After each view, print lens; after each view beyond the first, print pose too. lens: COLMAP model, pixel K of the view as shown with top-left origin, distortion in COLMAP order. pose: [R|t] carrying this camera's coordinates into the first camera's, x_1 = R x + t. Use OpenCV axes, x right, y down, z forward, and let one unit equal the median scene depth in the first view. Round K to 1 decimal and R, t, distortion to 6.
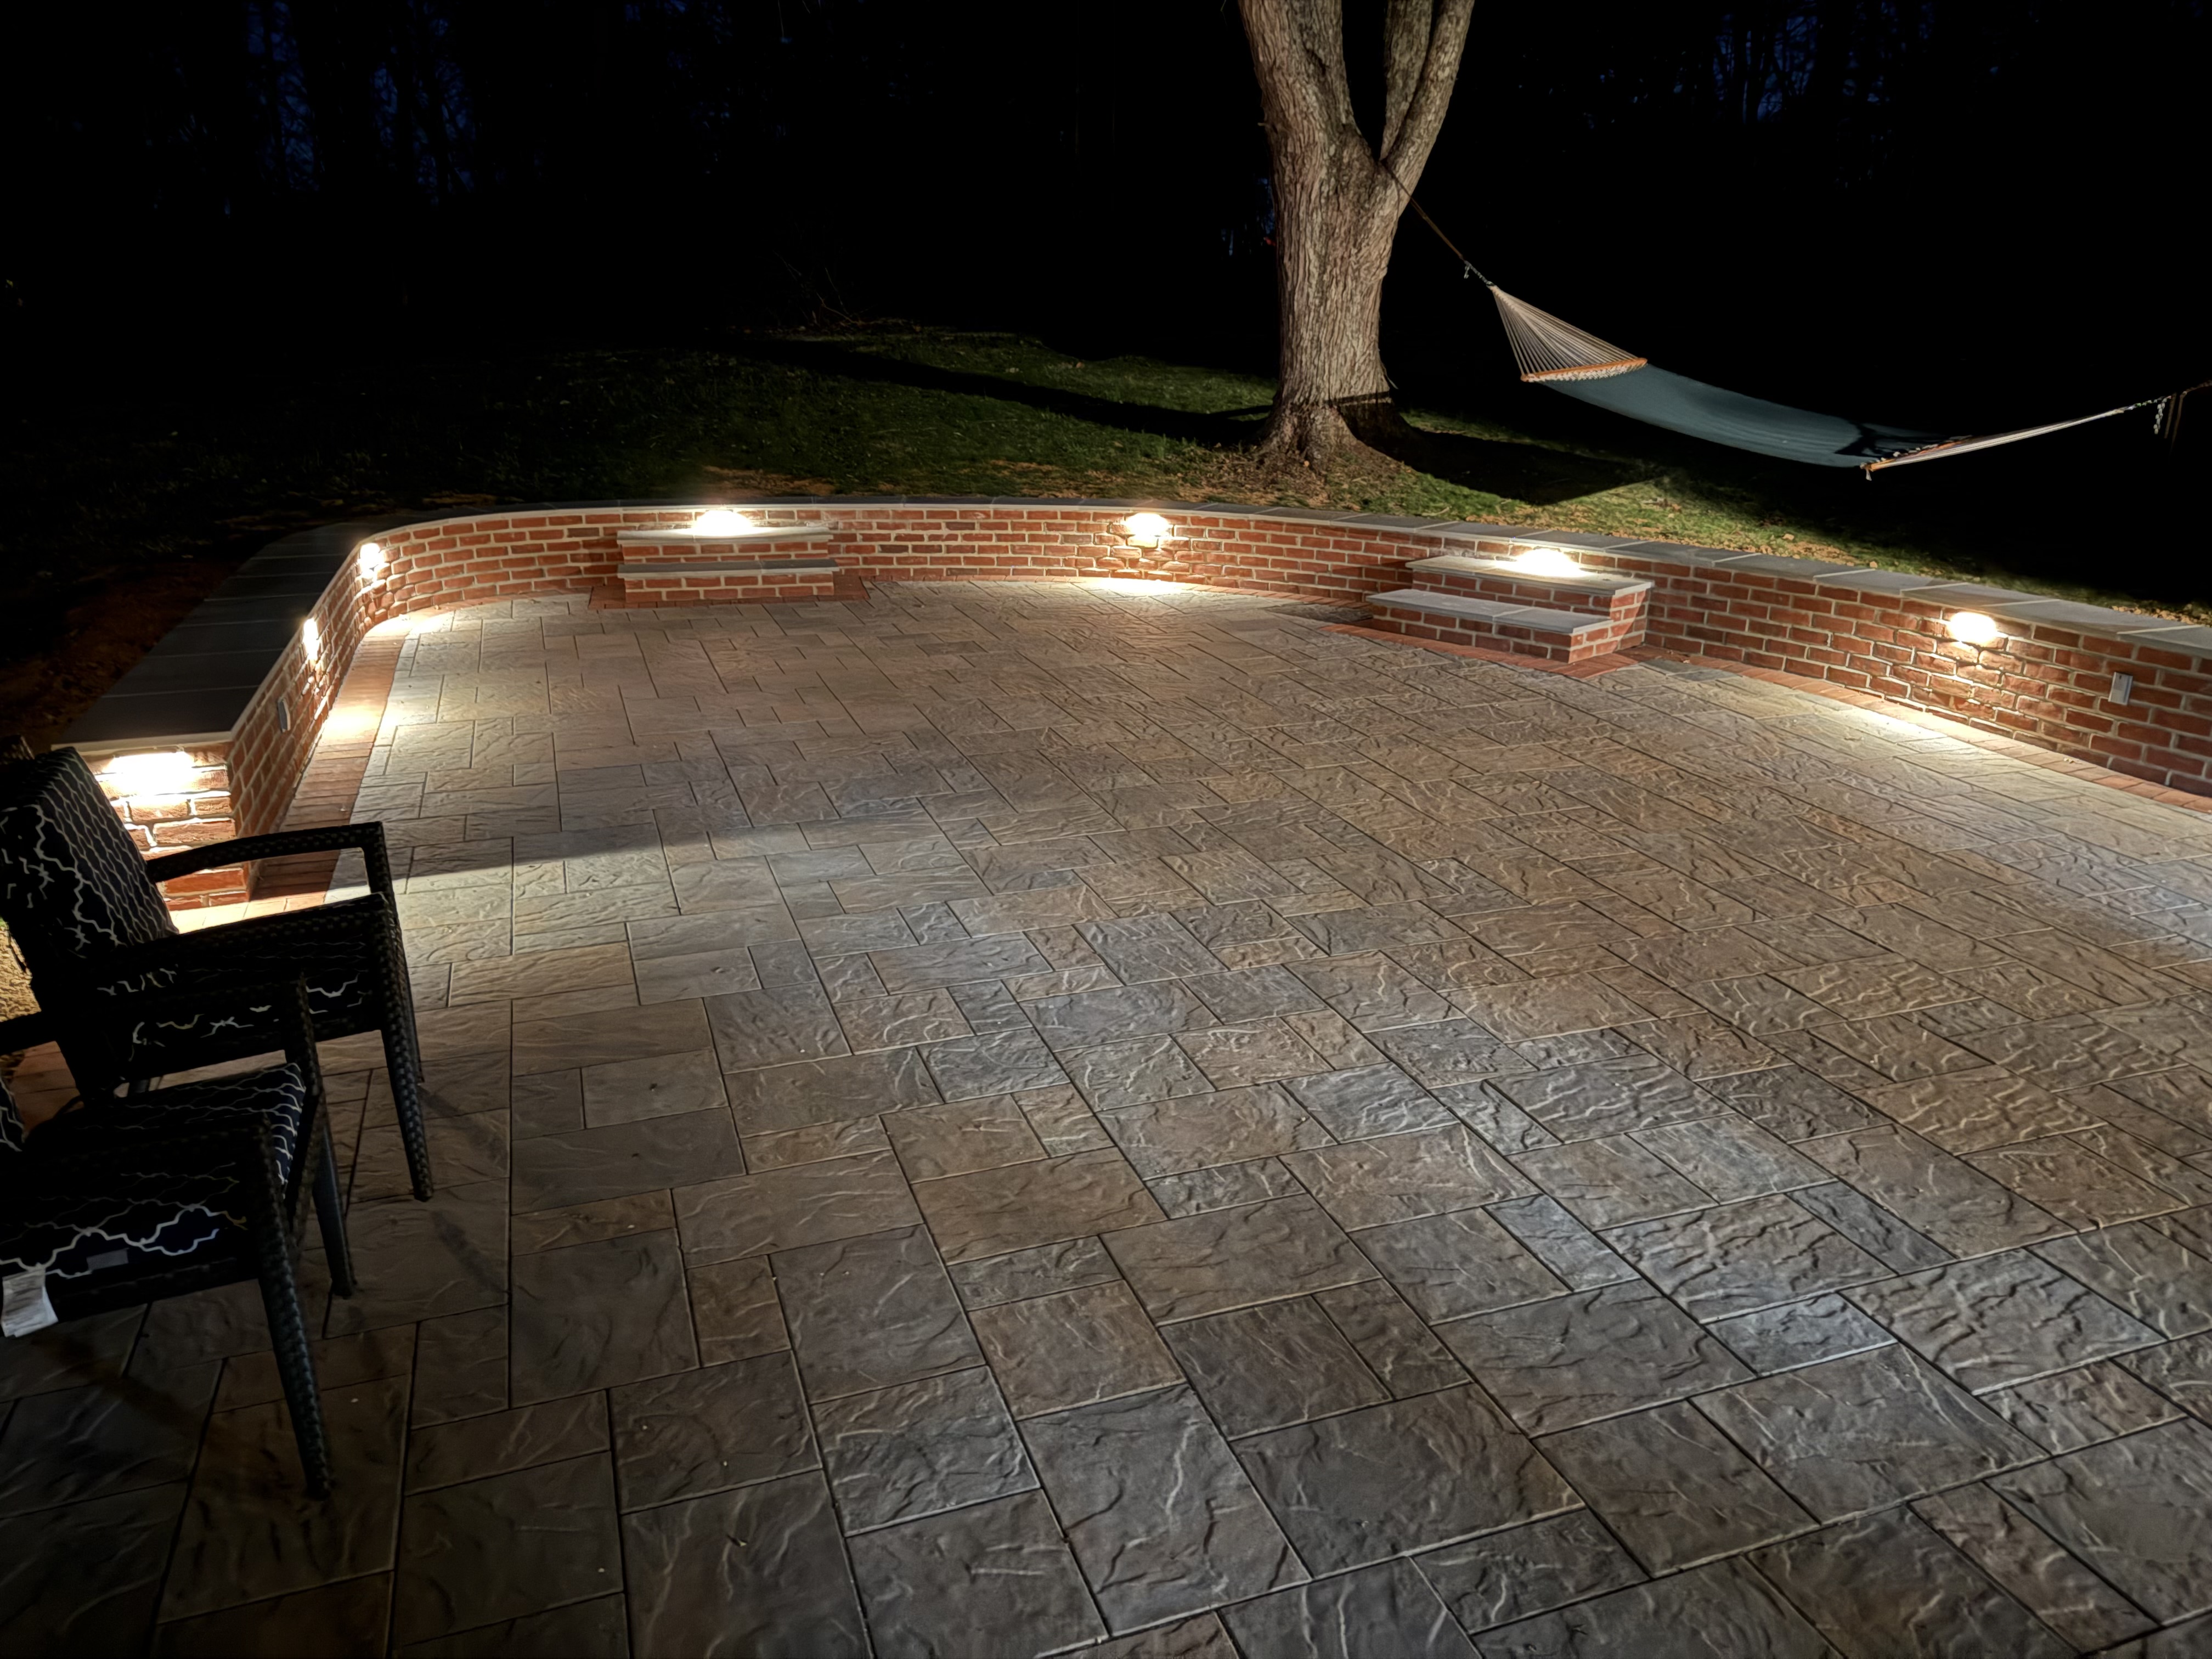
lens RADIAL K [[1539.2, 0, 1100.0], [0, 1539.2, 825.9], [0, 0, 1]] dist [0.007671, -0.023688]
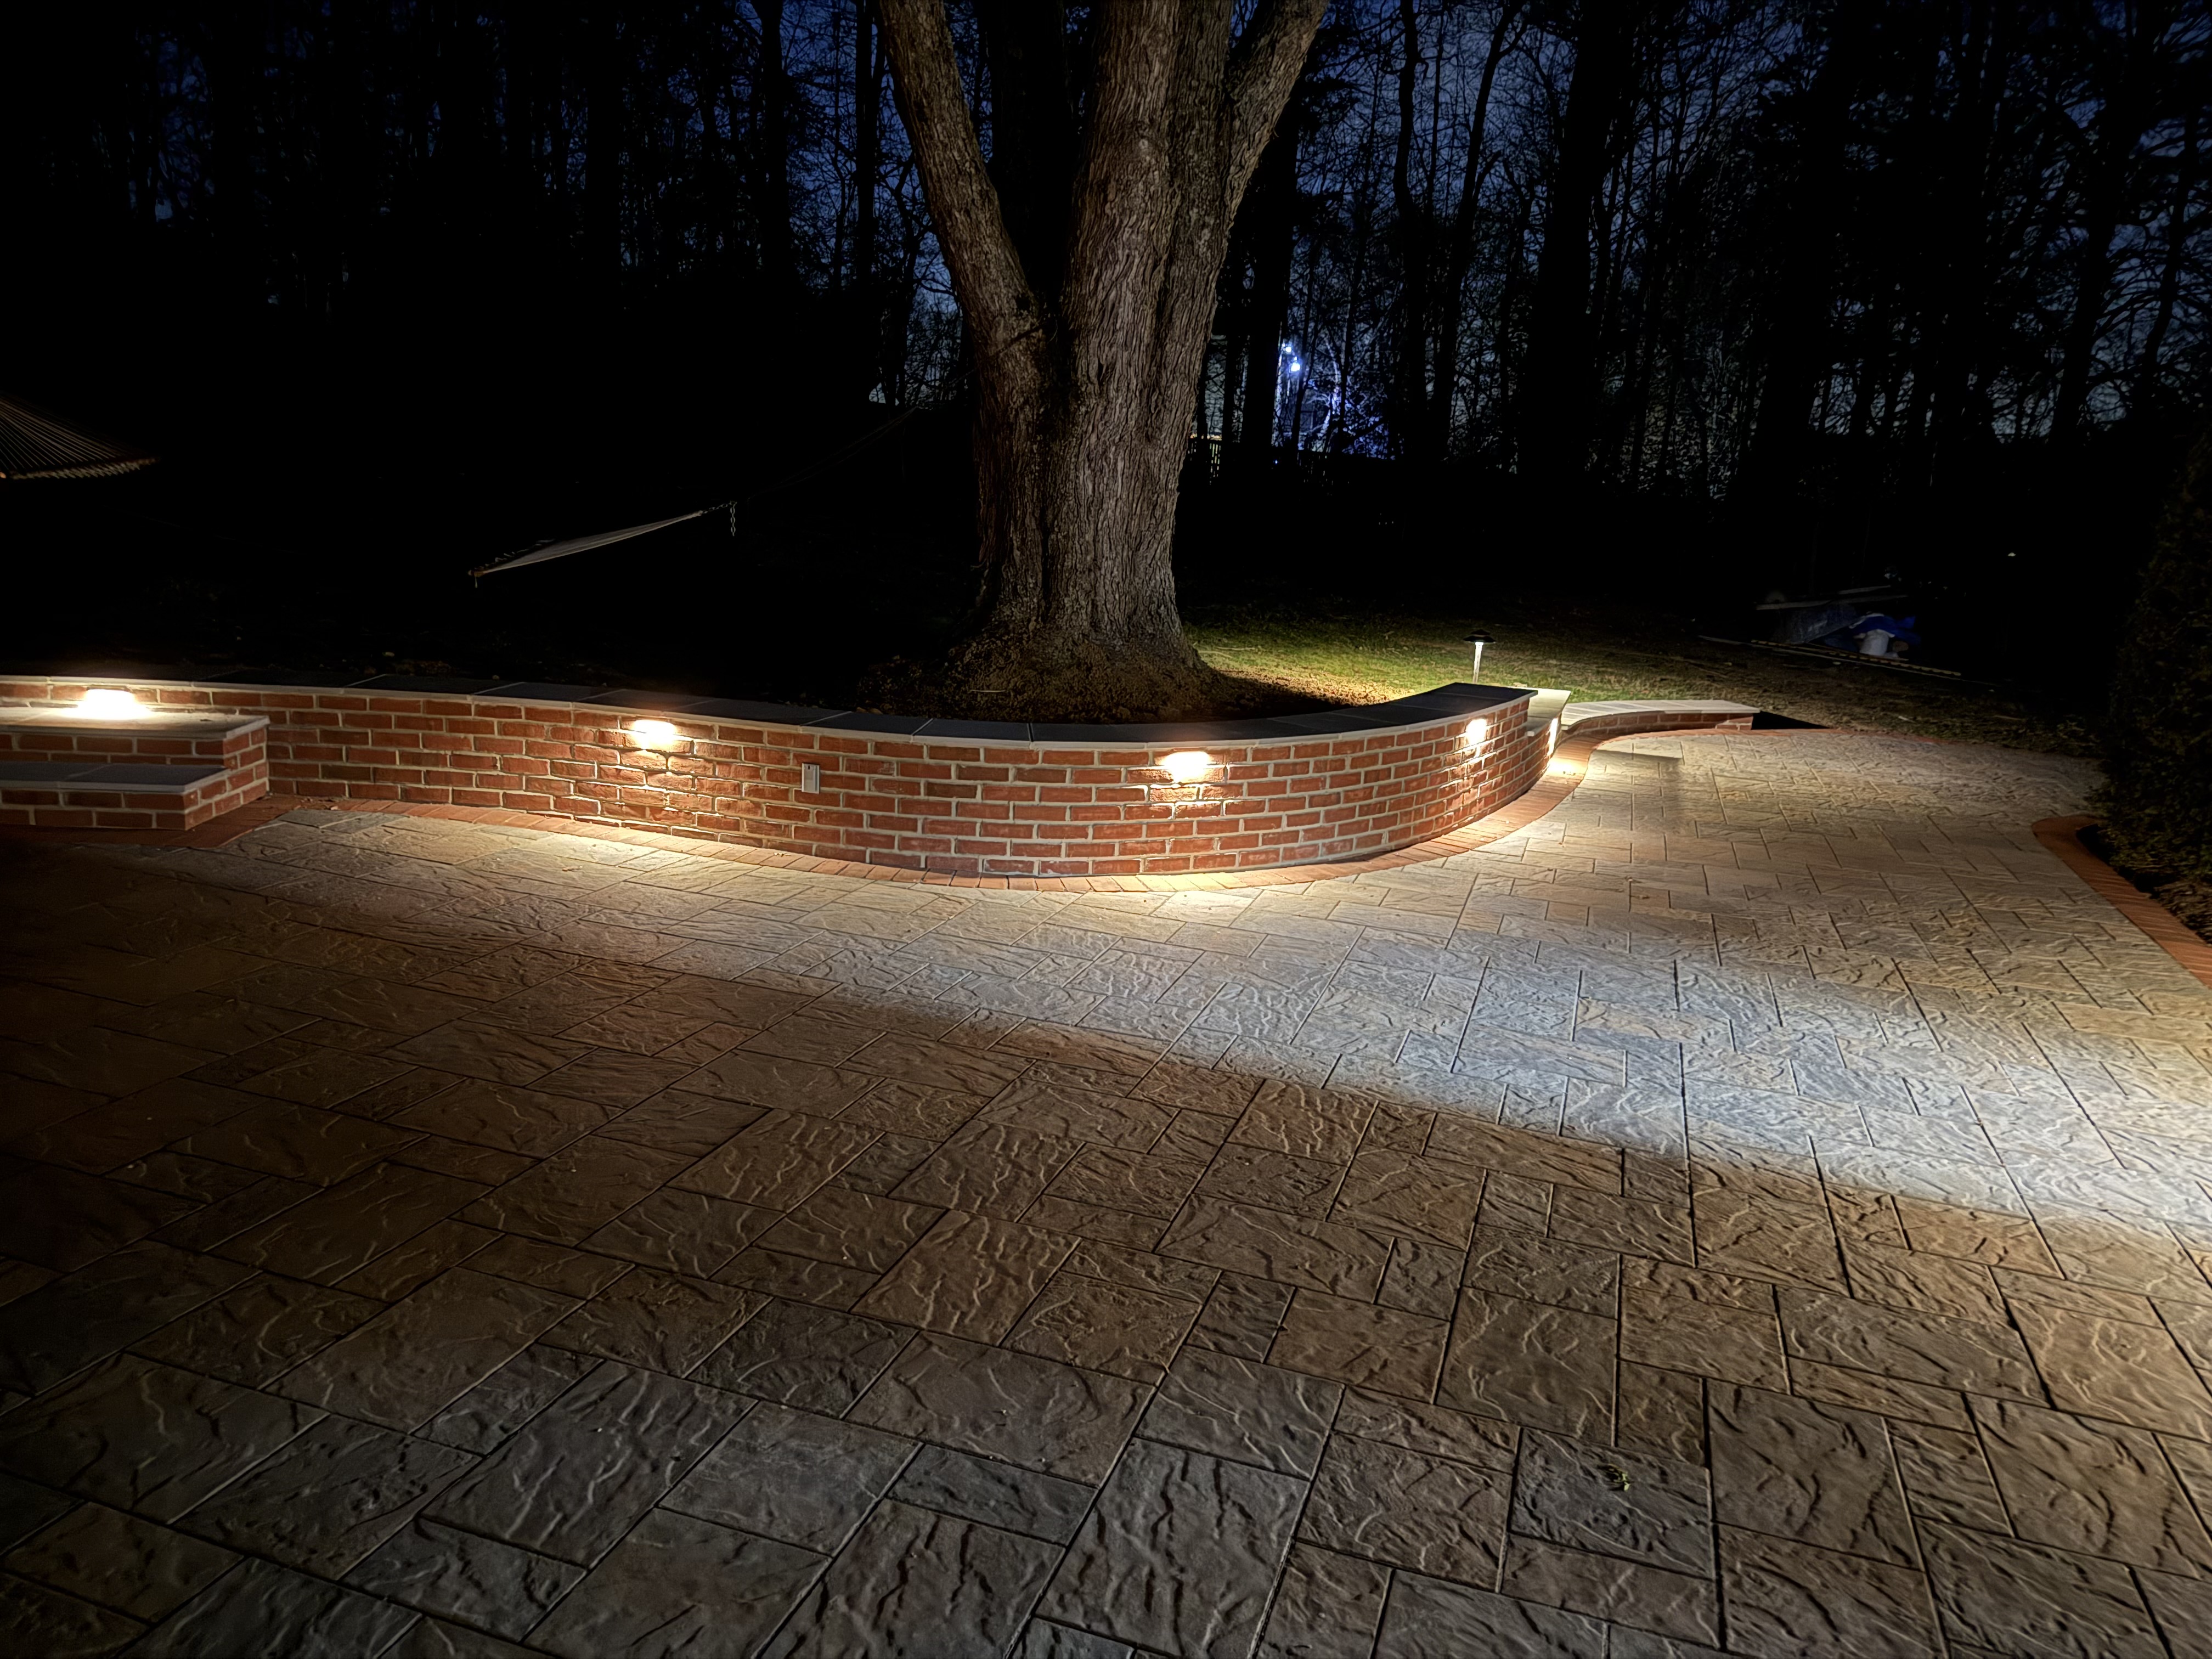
lens RADIAL K [[1539.2, 0, 1109.3], [0, 1539.2, 821.8], [0, 0, 1]] dist [0.007671, -0.023688]
pose [[0.614875, -0.143879, 0.775389, -0.014099], [0.203044, 0.978952, 0.020641, -0.040073], [-0.762038, 0.144746, 0.631147, 0.196454]]
